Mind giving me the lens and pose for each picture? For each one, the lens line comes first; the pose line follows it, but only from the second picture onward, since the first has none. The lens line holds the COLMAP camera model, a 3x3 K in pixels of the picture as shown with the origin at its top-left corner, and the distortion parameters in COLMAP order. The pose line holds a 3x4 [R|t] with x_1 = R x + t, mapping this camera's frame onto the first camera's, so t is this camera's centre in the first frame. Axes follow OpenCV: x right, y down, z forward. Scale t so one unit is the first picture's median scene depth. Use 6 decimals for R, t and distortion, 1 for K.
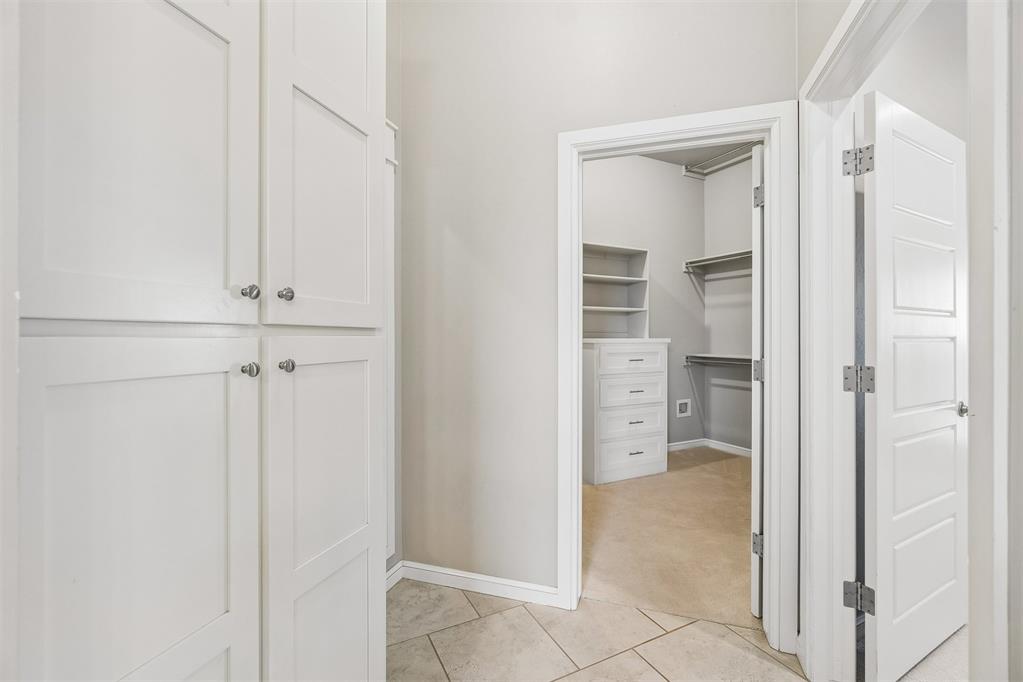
lens RADIAL K [[441.1, 0, 508.2], [0, 441.1, 336.4], [0, 0, 1]] dist [-0.003051, -0.000231]
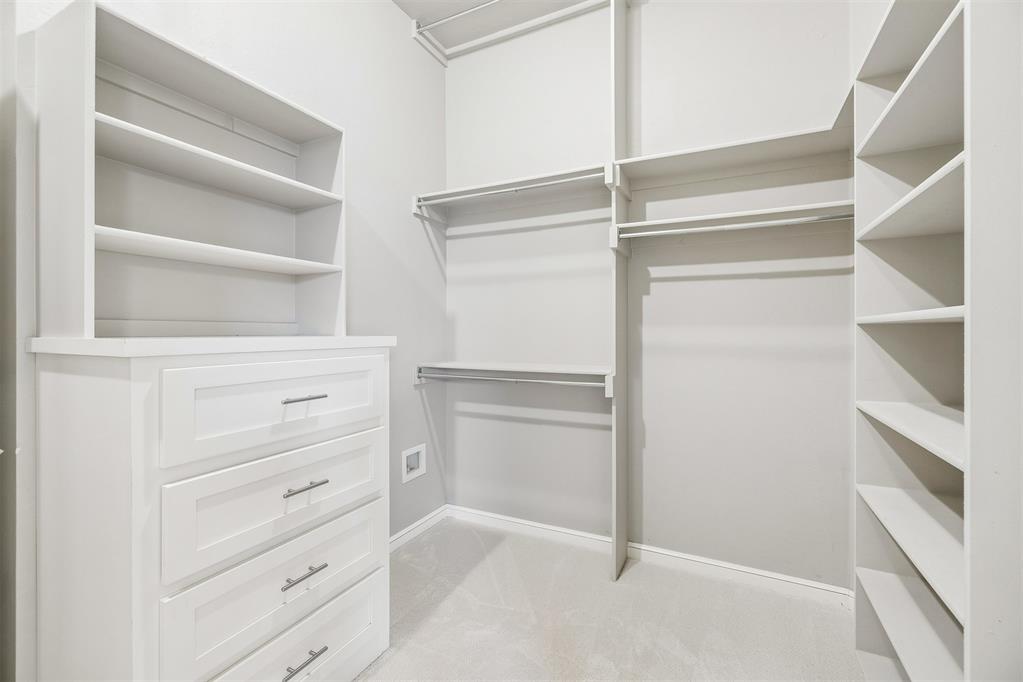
lens RADIAL K [[441.1, 0, 510.4], [0, 441.1, 332.4], [0, 0, 1]] dist [-0.003051, -0.000231]
pose [[0.802213, -0.001562, 0.597036, 0.167316], [0.000814, 0.999999, 0.001522, 0.000014], [-0.597038, -0.000735, 0.802213, 0.490211]]
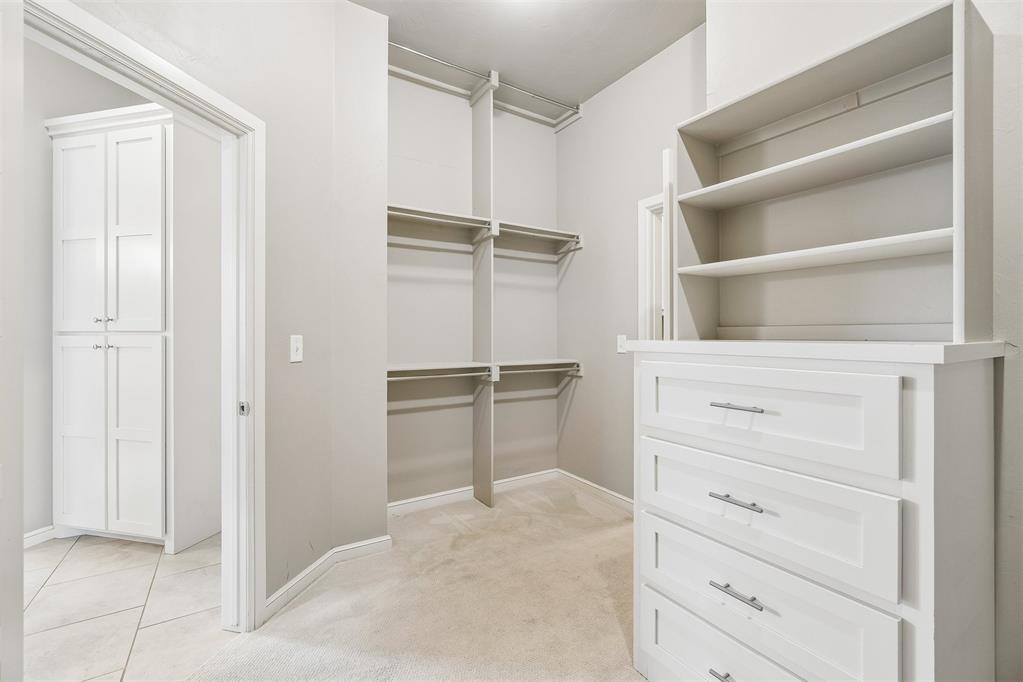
lens RADIAL K [[441.1, 0, 516.5], [0, 441.1, 338.0], [0, 0, 1]] dist [-0.003051, -0.000231]
pose [[0.109258, 0.006245, -0.993994, 0.470553], [0.000117, 0.999980, 0.006296, -0.000588], [0.994013, -0.000804, 0.109255, 0.629128]]
